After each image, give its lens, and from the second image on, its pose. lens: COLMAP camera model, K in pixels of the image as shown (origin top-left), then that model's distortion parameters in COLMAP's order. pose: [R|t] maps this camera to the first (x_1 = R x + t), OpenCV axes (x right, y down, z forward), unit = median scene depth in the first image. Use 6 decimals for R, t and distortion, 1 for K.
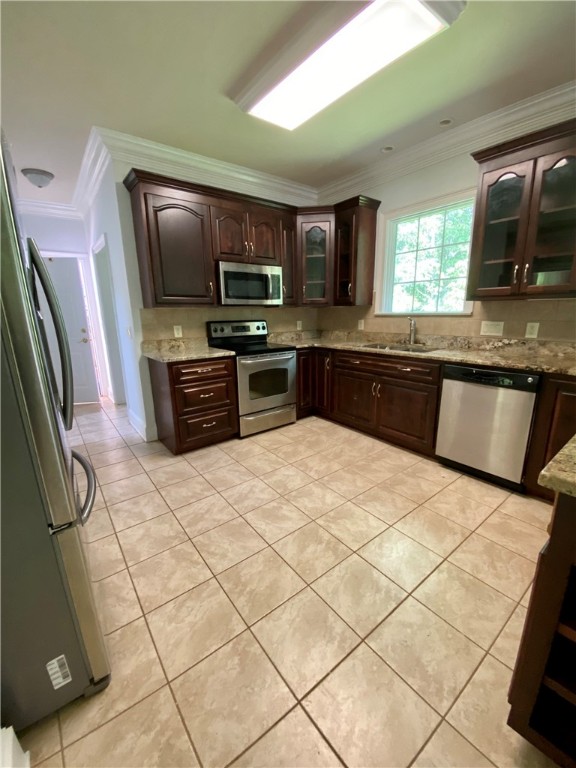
lens RADIAL K [[310.2, 0, 285.4], [0, 310.2, 384.5], [0, 0, 1]] dist [0.000074, -0.010724]
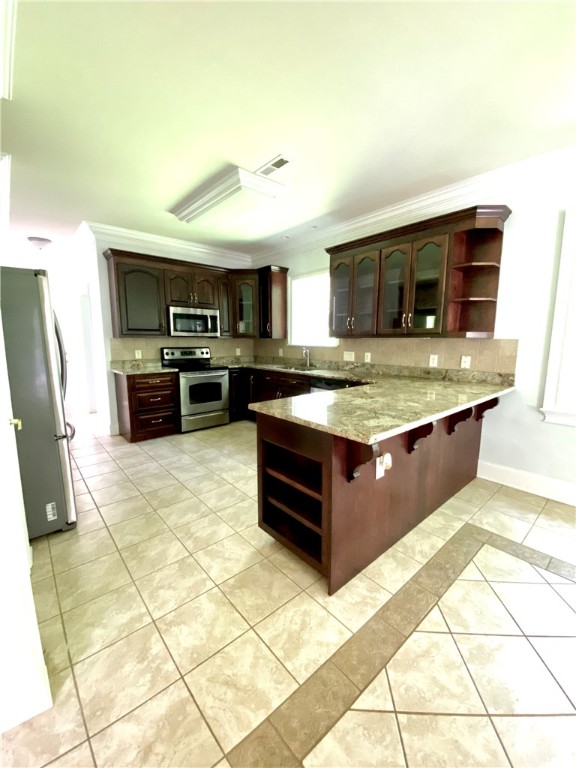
lens RADIAL K [[310.2, 0, 292.4], [0, 310.2, 381.3], [0, 0, 1]] dist [0.000074, -0.010724]
pose [[0.996605, 0.012653, 0.081351, 0.226248], [-0.004992, 0.995588, -0.093703, 0.075131], [-0.082178, 0.092979, 0.992271, -0.414102]]
